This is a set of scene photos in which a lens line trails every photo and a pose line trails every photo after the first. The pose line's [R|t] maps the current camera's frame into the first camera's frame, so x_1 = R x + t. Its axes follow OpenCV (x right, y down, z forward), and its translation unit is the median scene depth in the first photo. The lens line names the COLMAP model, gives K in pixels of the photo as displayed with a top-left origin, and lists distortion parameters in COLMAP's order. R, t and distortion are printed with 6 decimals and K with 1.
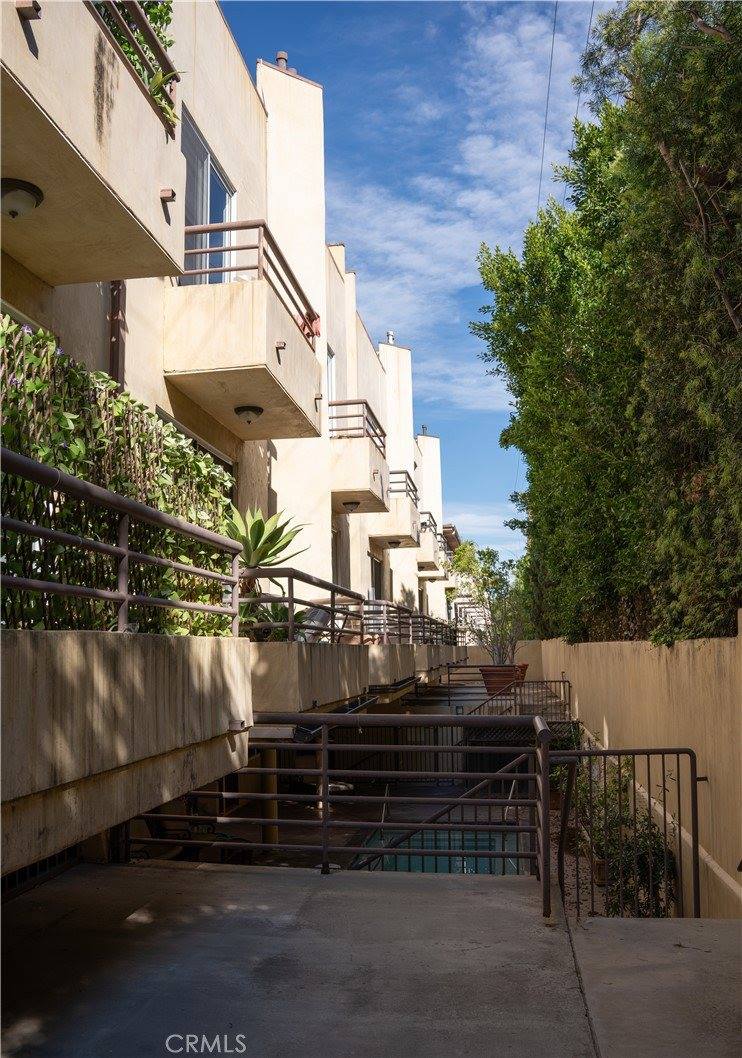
lens RADIAL K [[899.7, 0, 371.0], [0, 899.7, 529.0], [0, 0, 1]] dist [-0.166065, -0.000805]
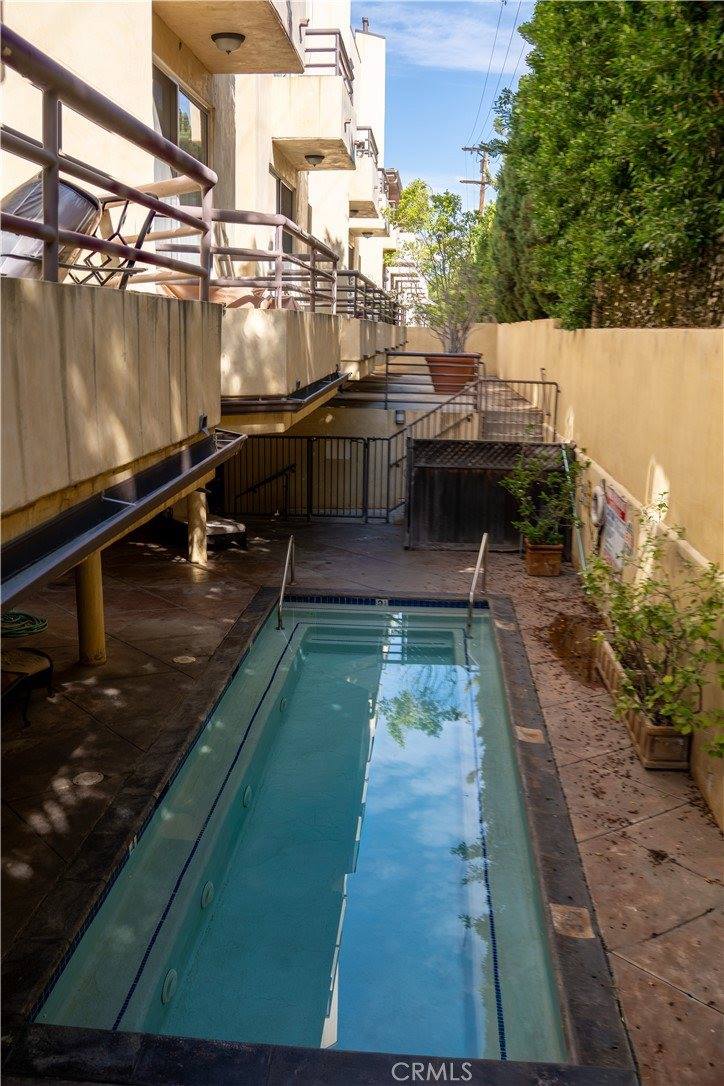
lens RADIAL K [[904.2, 0, 362.0], [0, 904.2, 543.0], [0, 0, 1]] dist [-0.145384, -0.000832]
pose [[0.996807, 0.016328, 0.078165, 0.012637], [-0.043312, 0.932922, 0.357464, 0.037701], [-0.067085, -0.359708, 0.930650, 0.269022]]
